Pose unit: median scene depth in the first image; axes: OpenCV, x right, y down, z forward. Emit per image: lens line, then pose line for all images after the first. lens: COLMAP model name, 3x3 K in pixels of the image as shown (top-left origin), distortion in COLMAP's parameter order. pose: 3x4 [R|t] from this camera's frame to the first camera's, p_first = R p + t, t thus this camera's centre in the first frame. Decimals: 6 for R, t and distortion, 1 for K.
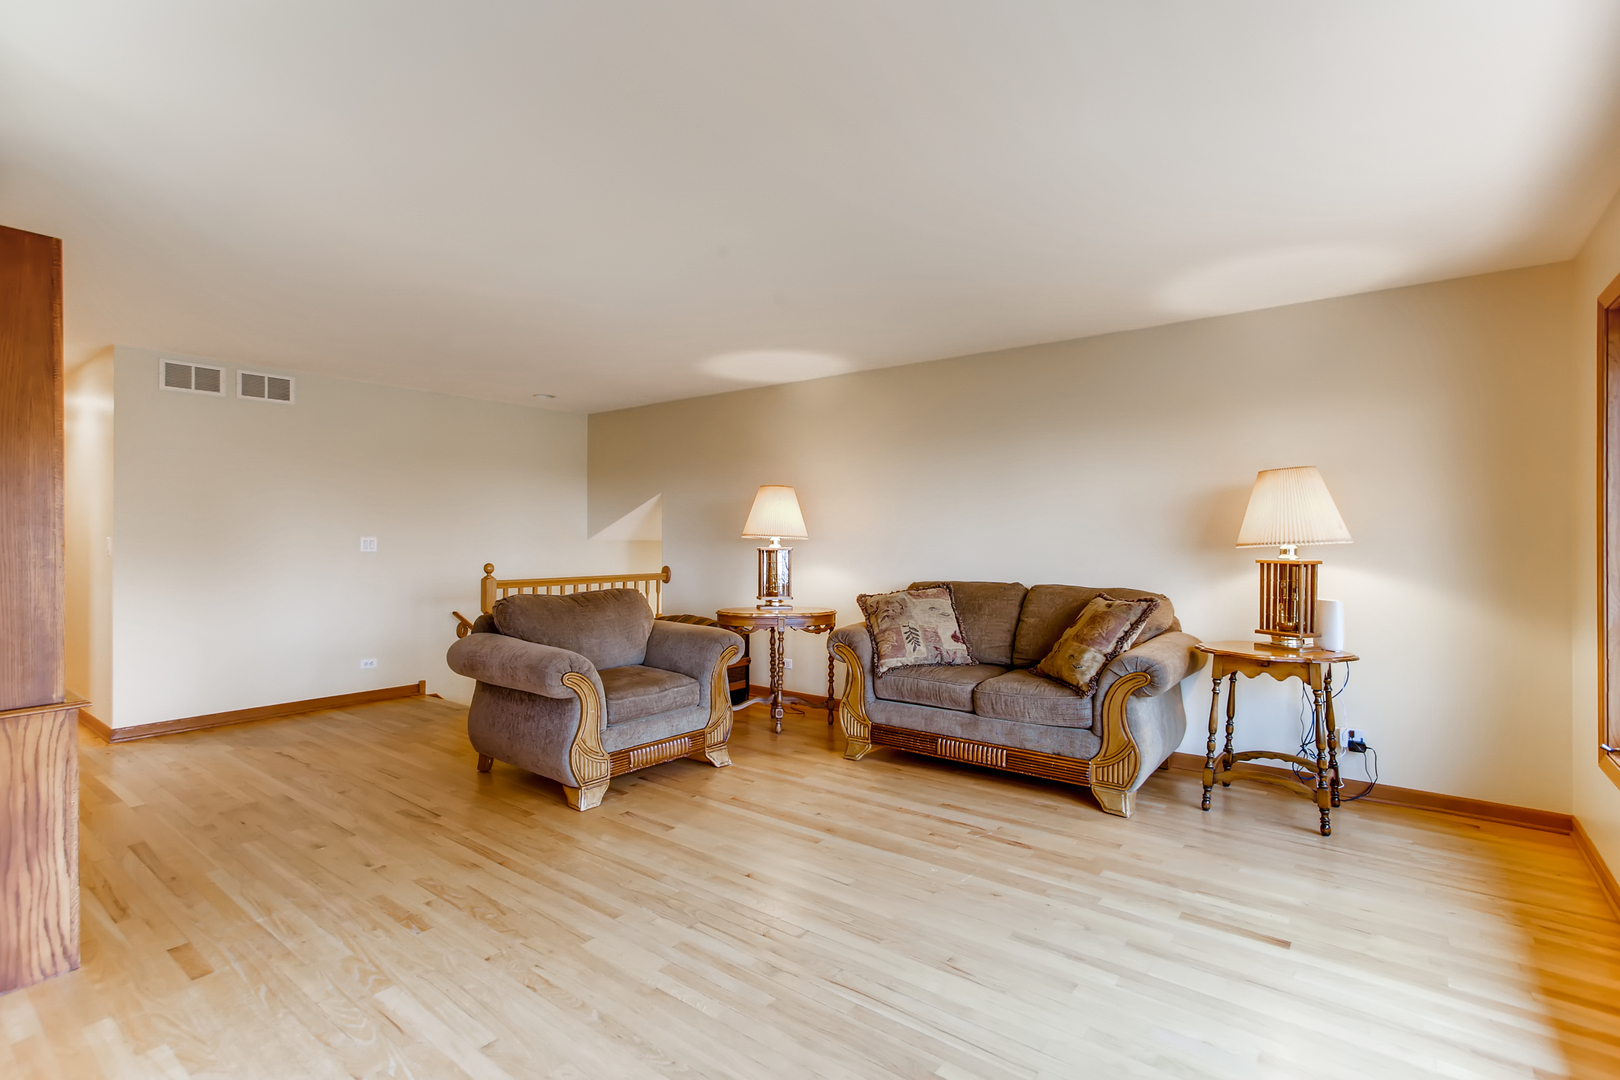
lens RADIAL K [[775.5, 0, 781.5], [0, 775.5, 535.9], [0, 0, 1]] dist [-0.018527, 0.013009]
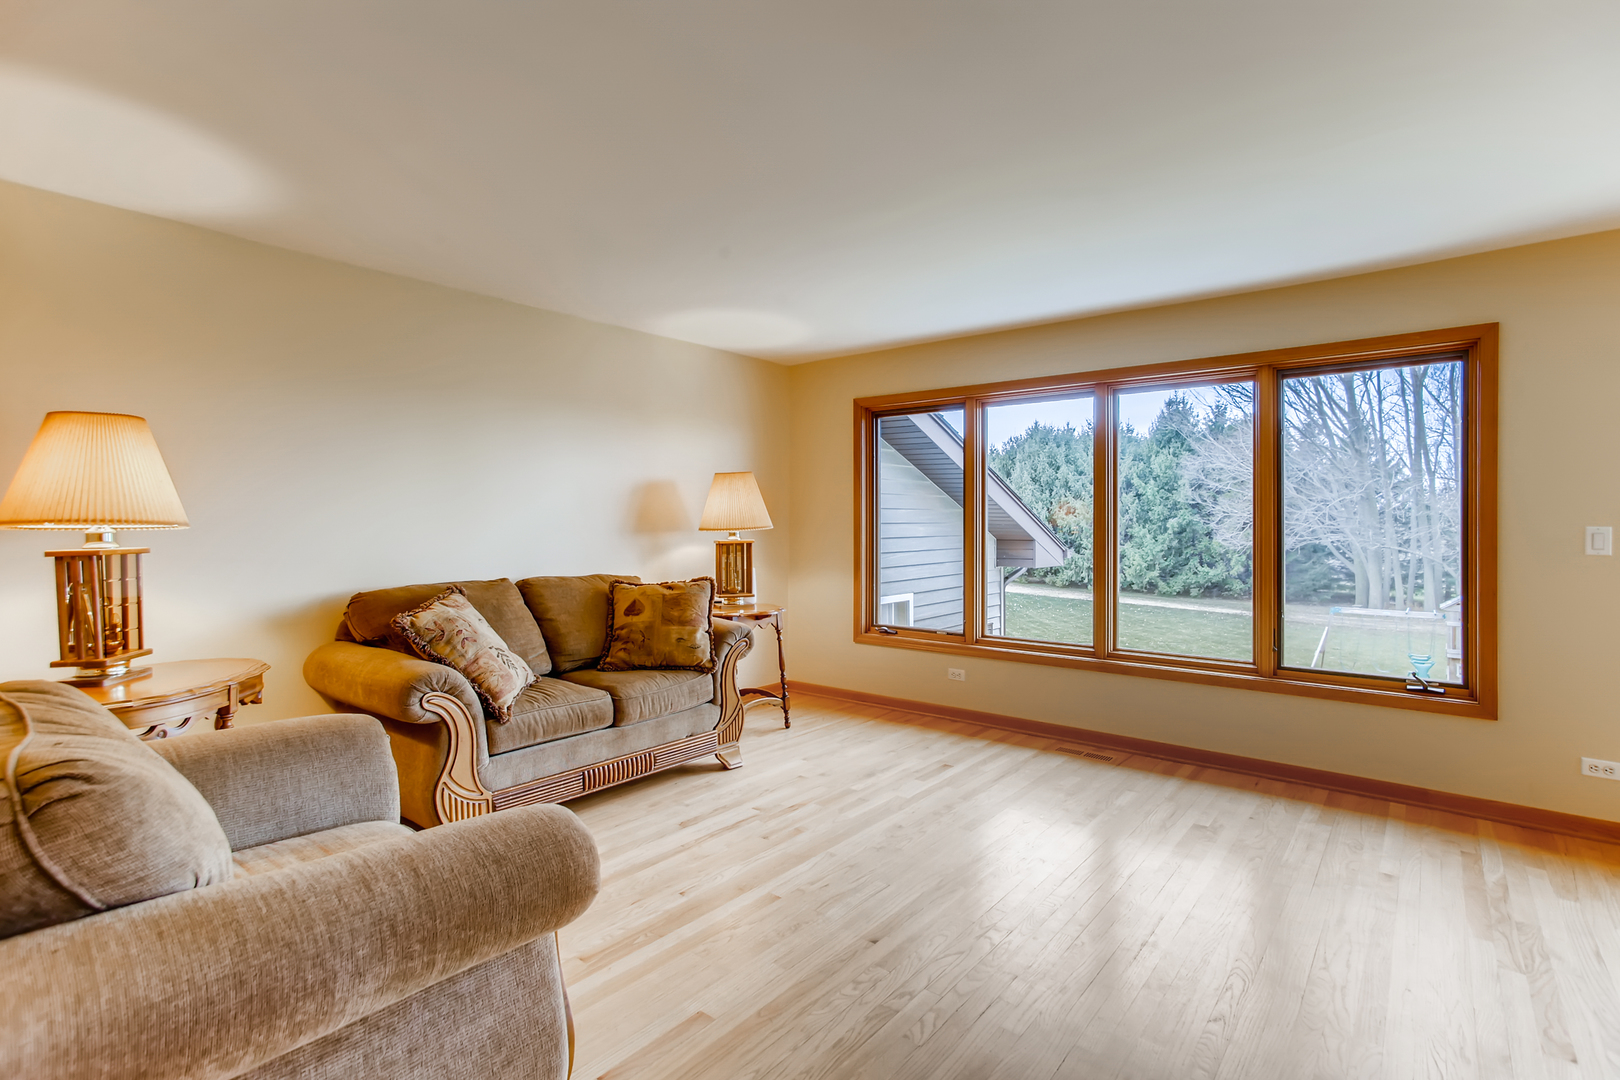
lens RADIAL K [[775.5, 0, 819.4], [0, 775.5, 542.2], [0, 0, 1]] dist [-0.018527, 0.013009]
pose [[-0.000597, -0.027913, 0.999610, -0.680866], [-0.003484, 0.999604, 0.027911, -0.004022], [-0.999994, -0.003466, -0.000694, 0.851332]]
